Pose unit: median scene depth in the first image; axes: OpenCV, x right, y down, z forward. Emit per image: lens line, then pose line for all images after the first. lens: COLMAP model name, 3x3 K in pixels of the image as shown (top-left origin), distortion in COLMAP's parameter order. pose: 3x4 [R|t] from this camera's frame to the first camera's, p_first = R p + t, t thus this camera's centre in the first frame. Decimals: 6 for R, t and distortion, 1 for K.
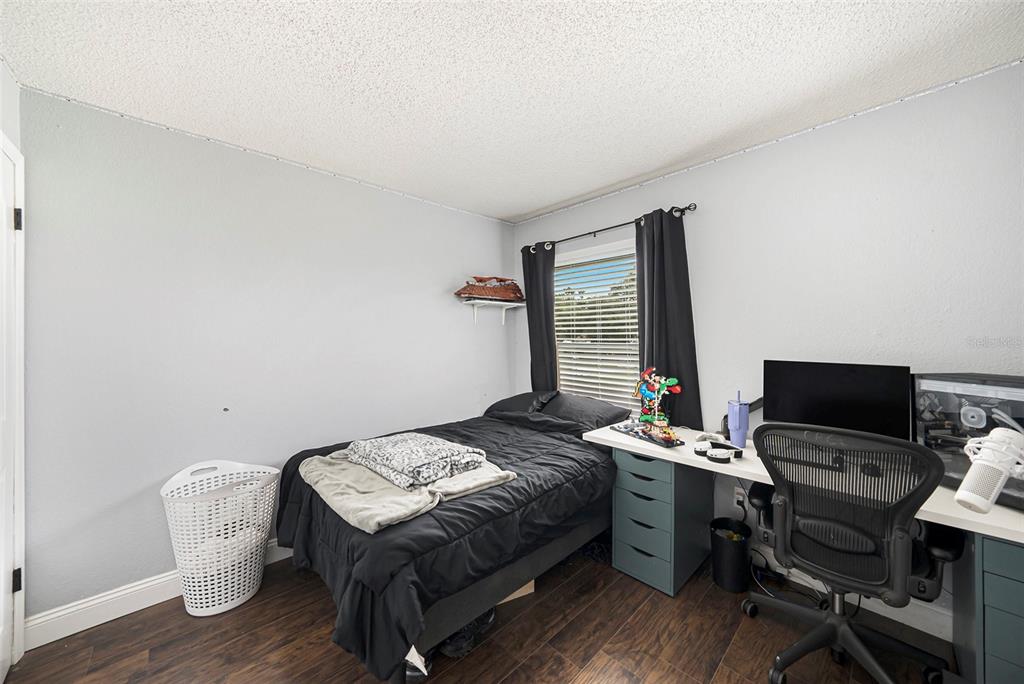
lens RADIAL K [[369.0, 0, 508.7], [0, 369.0, 335.1], [0, 0, 1]] dist [-0.000454, 0.001568]
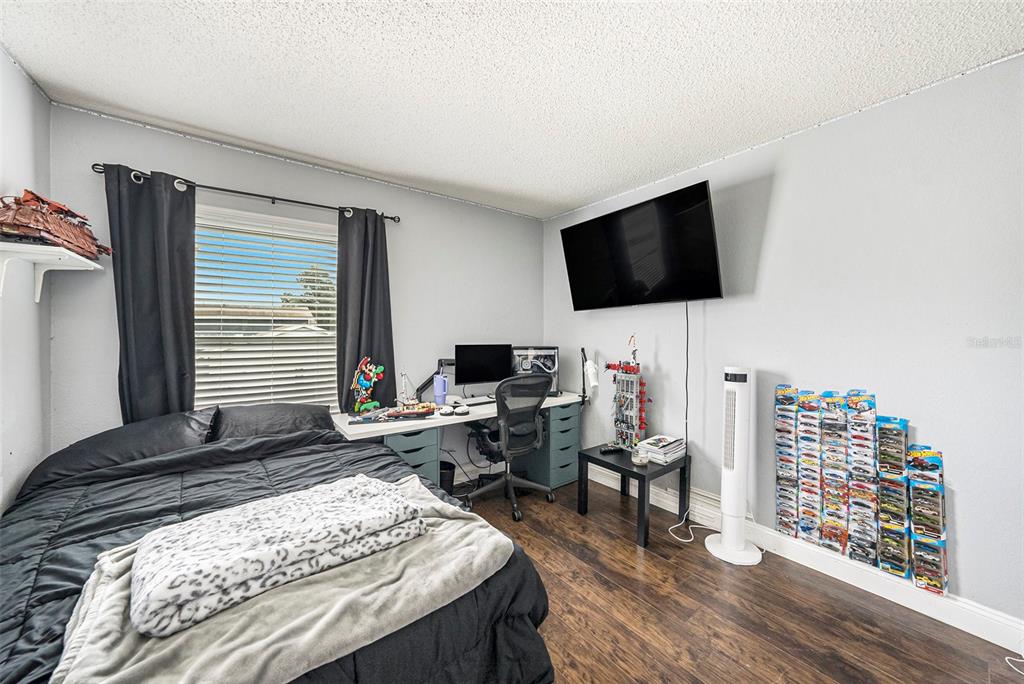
lens RADIAL K [[369.0, 0, 508.1], [0, 369.0, 345.3], [0, 0, 1]] dist [-0.000454, 0.001568]
pose [[0.119582, -0.033362, 0.992264, -0.617576], [-0.007588, 0.999375, 0.034516, 0.011659], [-0.992795, -0.011657, 0.119254, 0.475884]]
